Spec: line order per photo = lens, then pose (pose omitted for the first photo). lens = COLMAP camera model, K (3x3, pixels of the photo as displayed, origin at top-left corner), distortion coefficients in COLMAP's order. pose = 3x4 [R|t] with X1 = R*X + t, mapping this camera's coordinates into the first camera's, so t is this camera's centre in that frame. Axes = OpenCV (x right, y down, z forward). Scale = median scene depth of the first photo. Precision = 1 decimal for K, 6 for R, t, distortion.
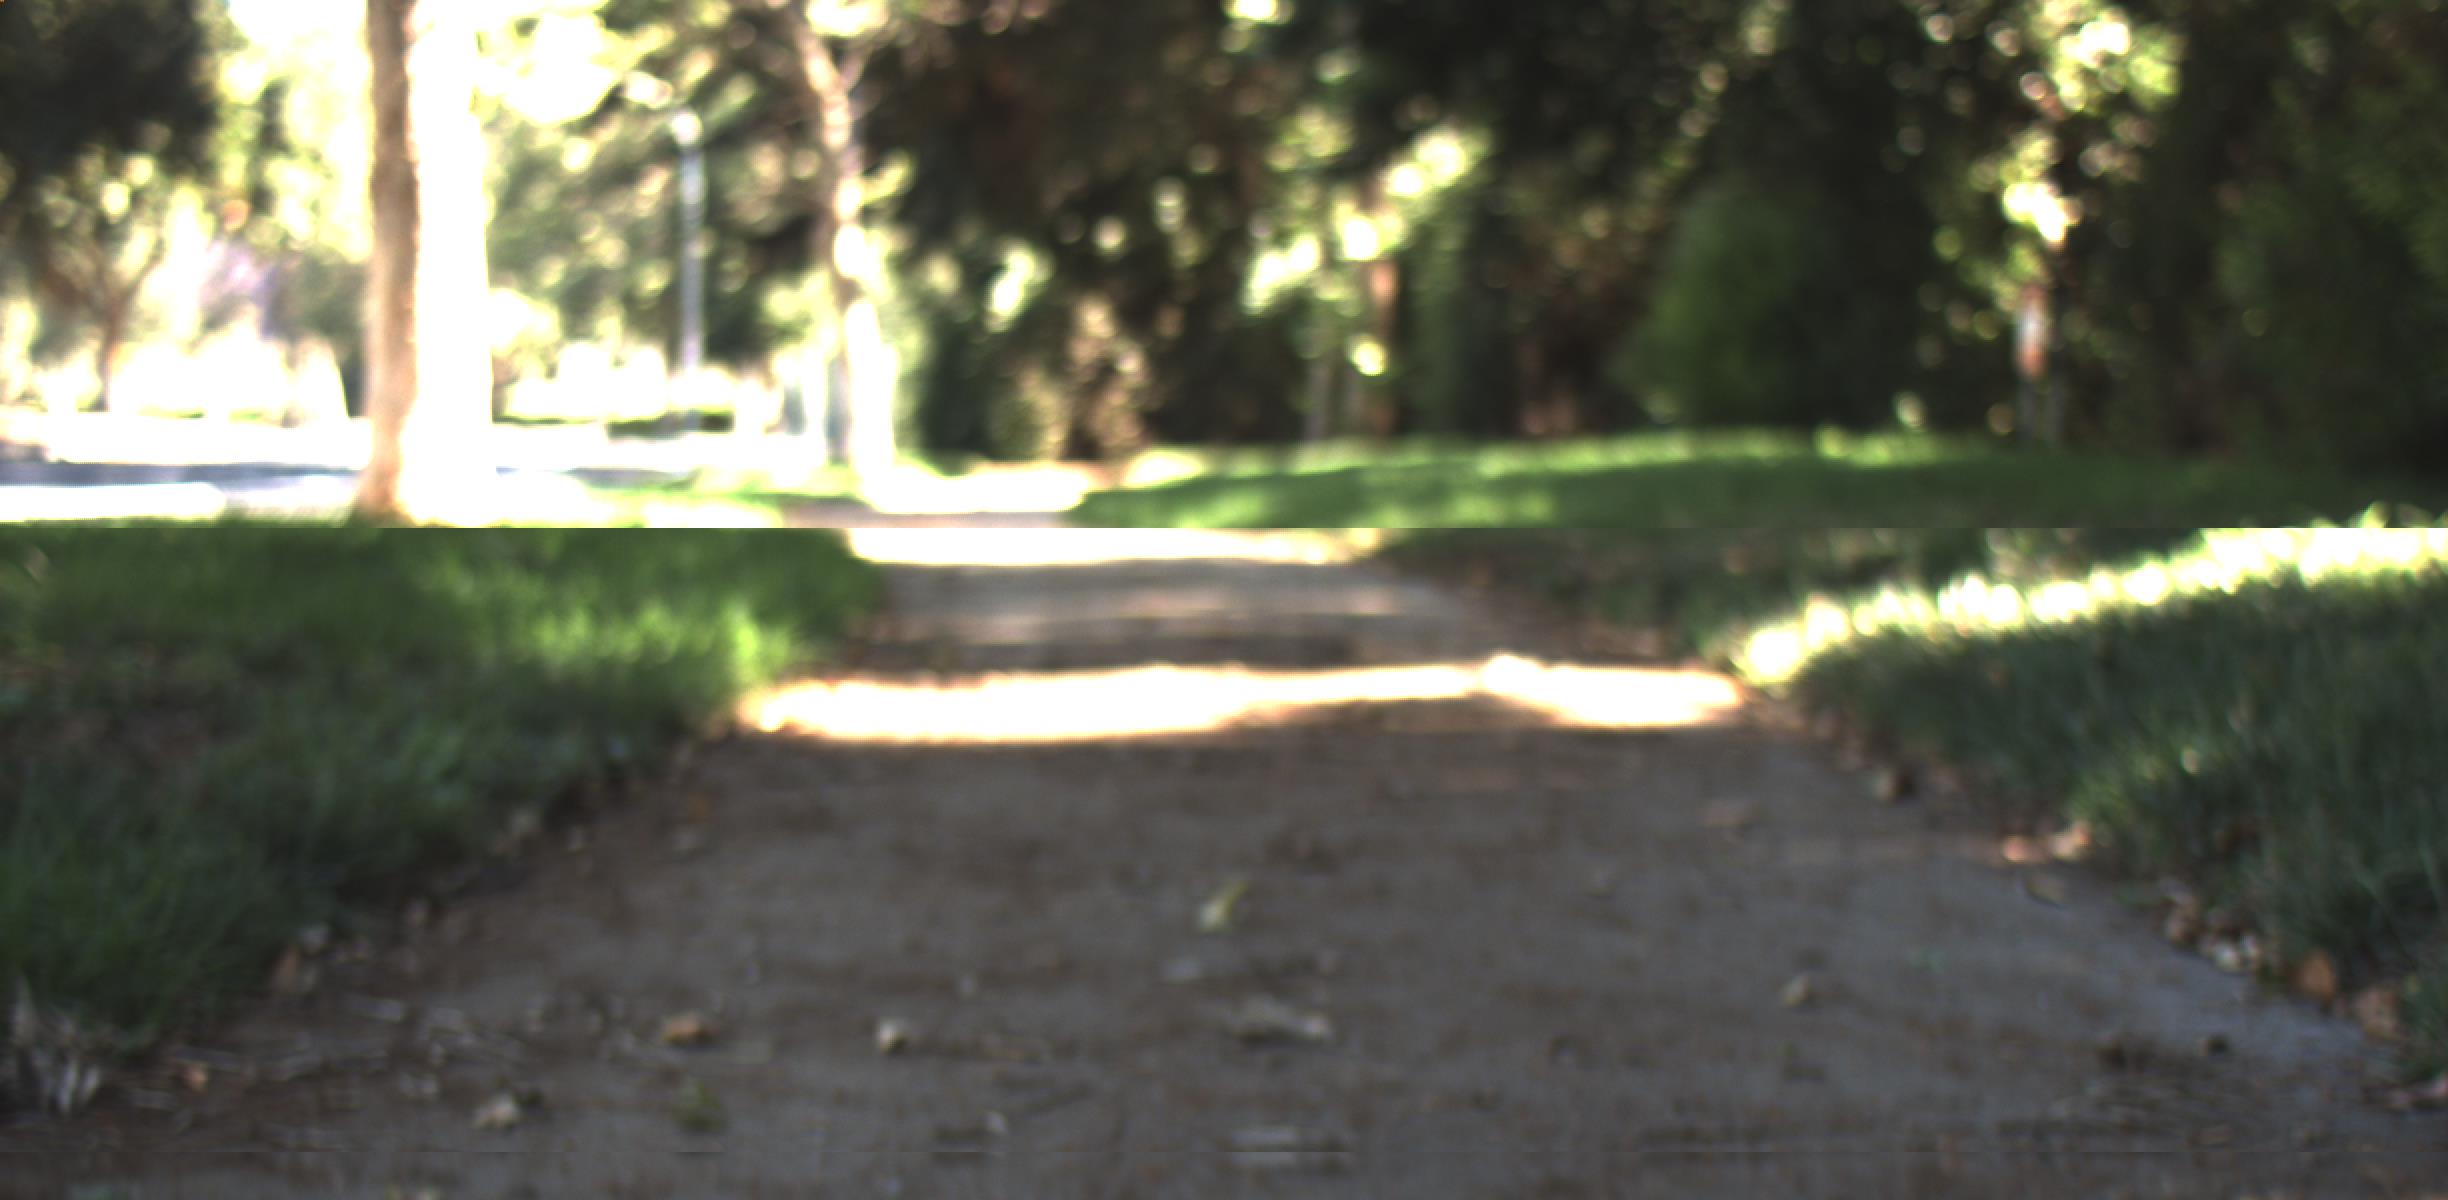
lens RADIAL K [[8781.4, 0, 1224.0], [0, 8781.4, 600.0], [0, 0, 1]] dist [0.452709, 8.153578]
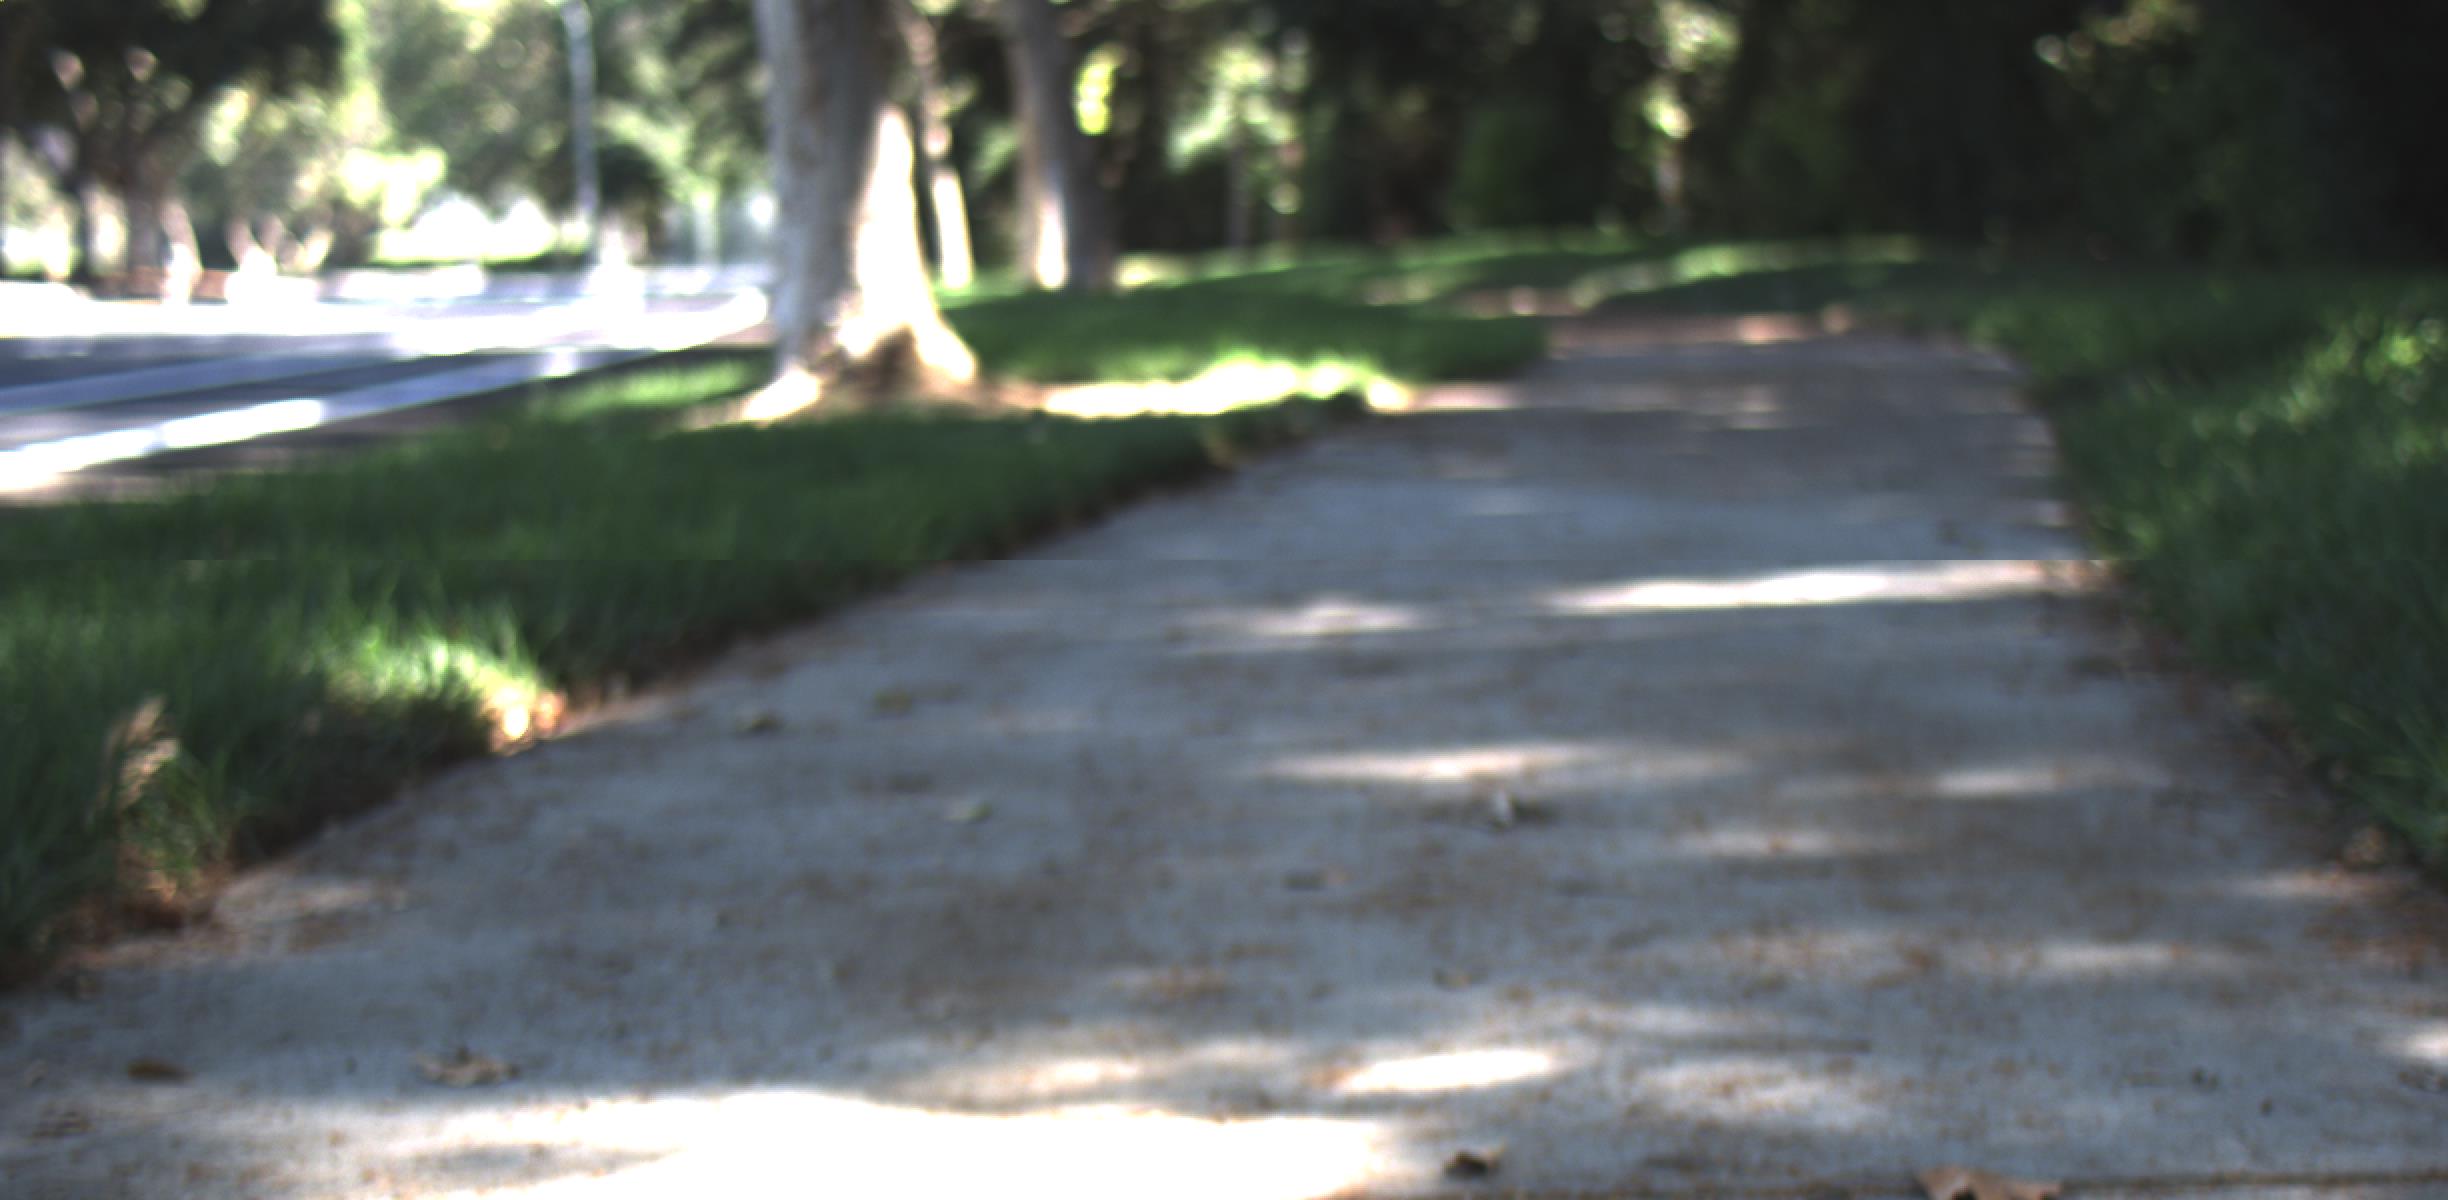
lens RADIAL K [[8781.4, 0, 1224.0], [0, 8781.4, 600.0], [0, 0, 1]] dist [0.452709, 8.153578]
pose [[0.998401, -0.046049, 0.032772, -0.056101], [0.045330, 0.998722, 0.022373, 0.011076], [-0.033760, -0.020852, 0.999212, -0.705033]]
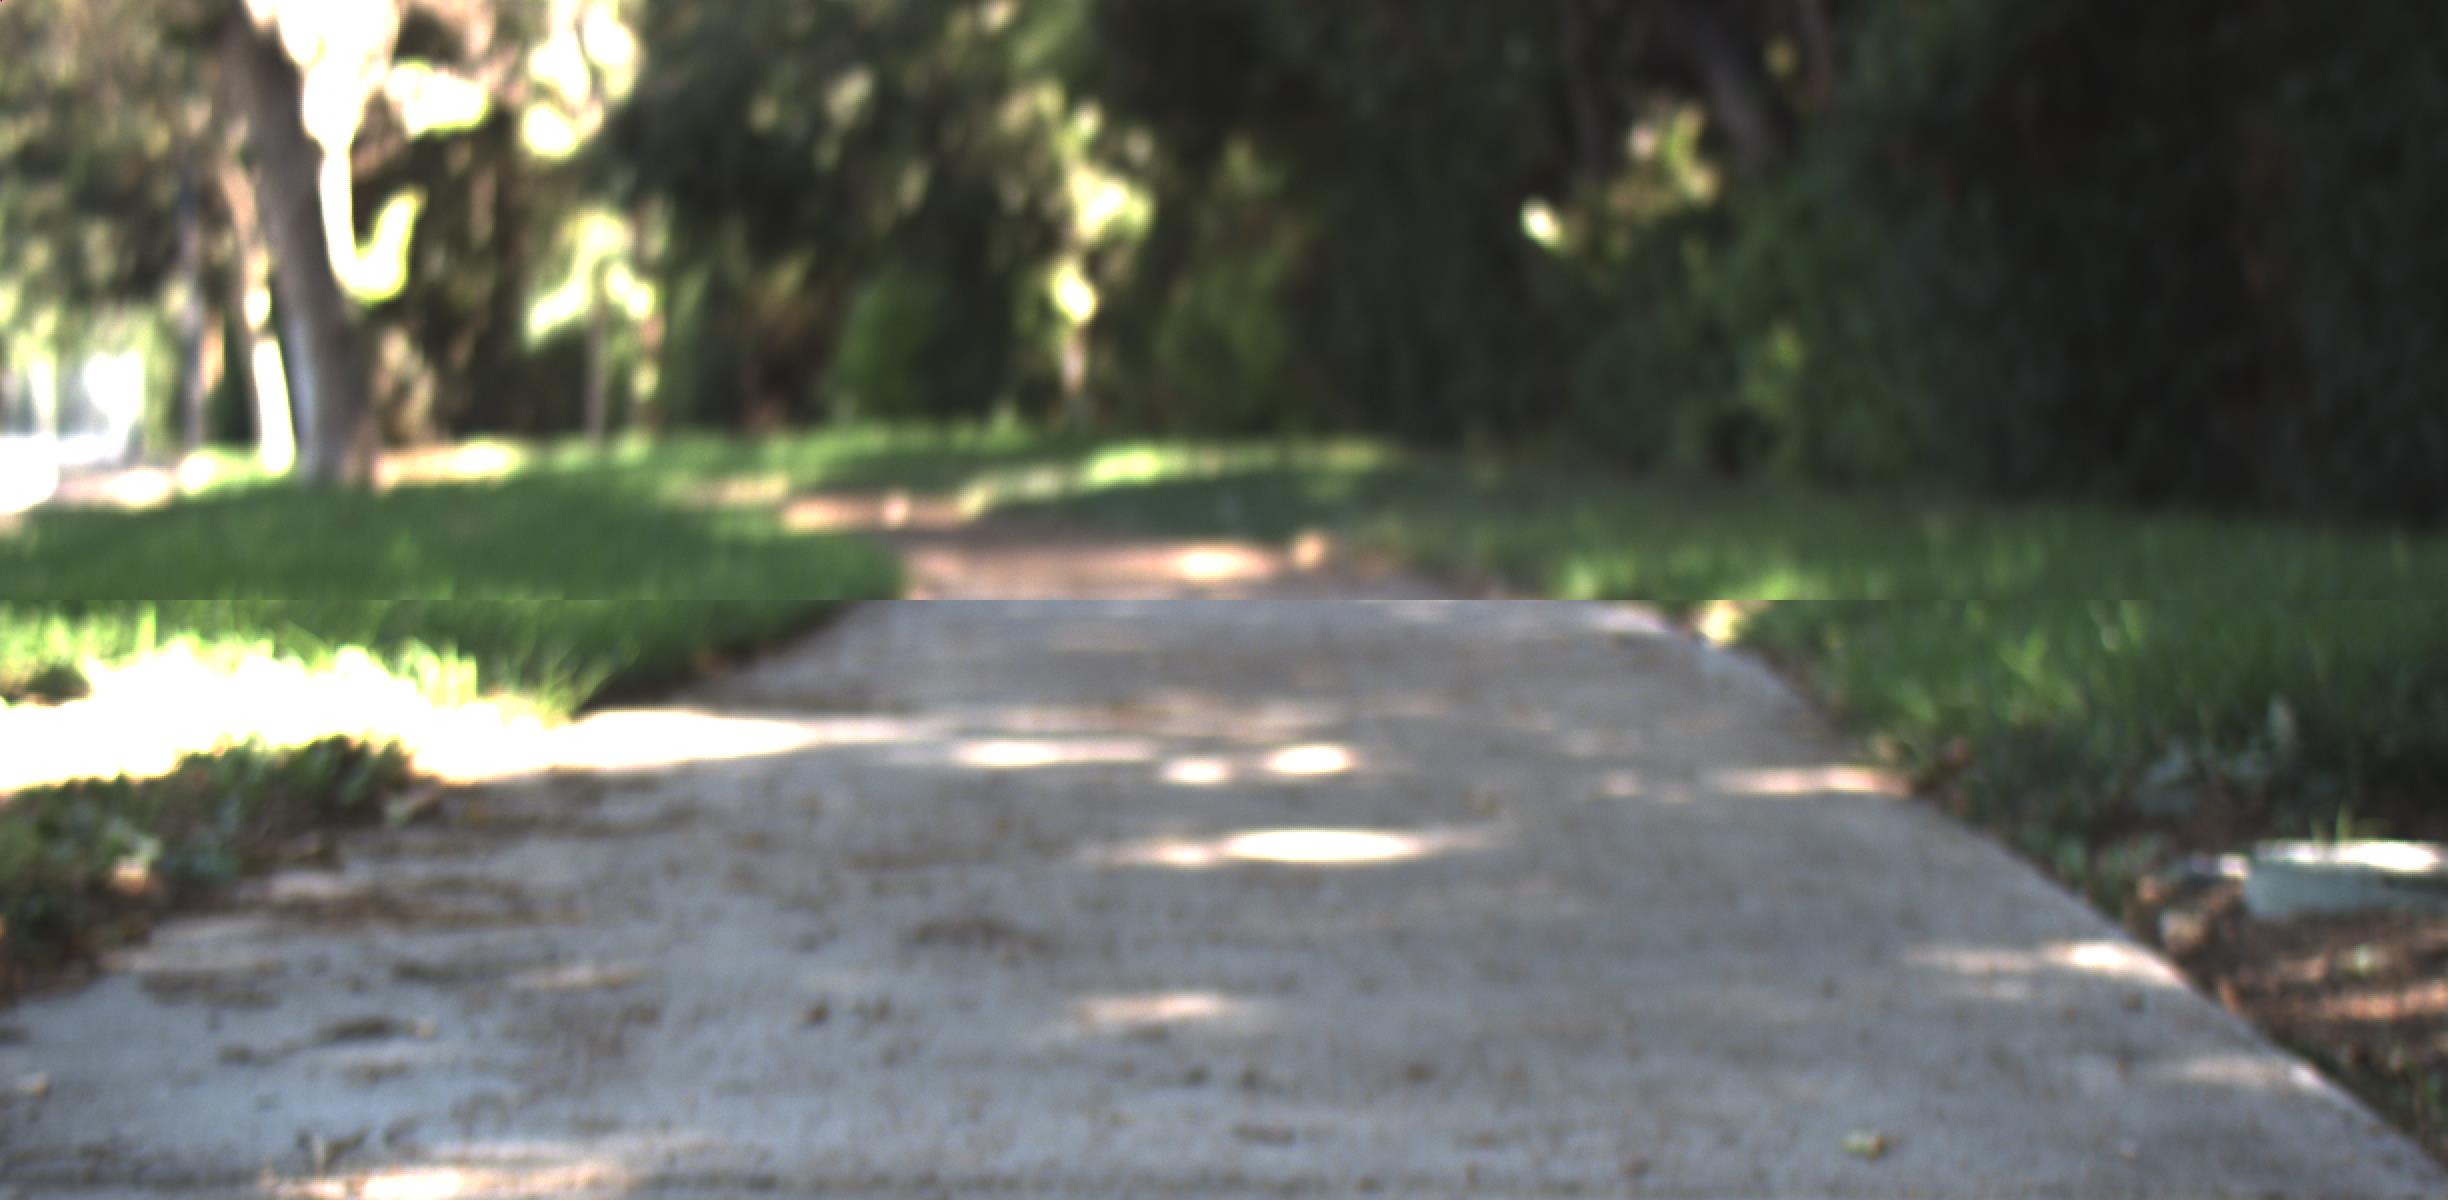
lens RADIAL K [[8781.4, 0, 1224.0], [0, 8781.4, 600.0], [0, 0, 1]] dist [0.452709, 8.153578]
pose [[0.994544, -0.019784, 0.102429, -0.041525], [0.019646, 0.999804, 0.002359, 0.008659], [-0.102455, -0.000334, 0.994738, -0.526555]]
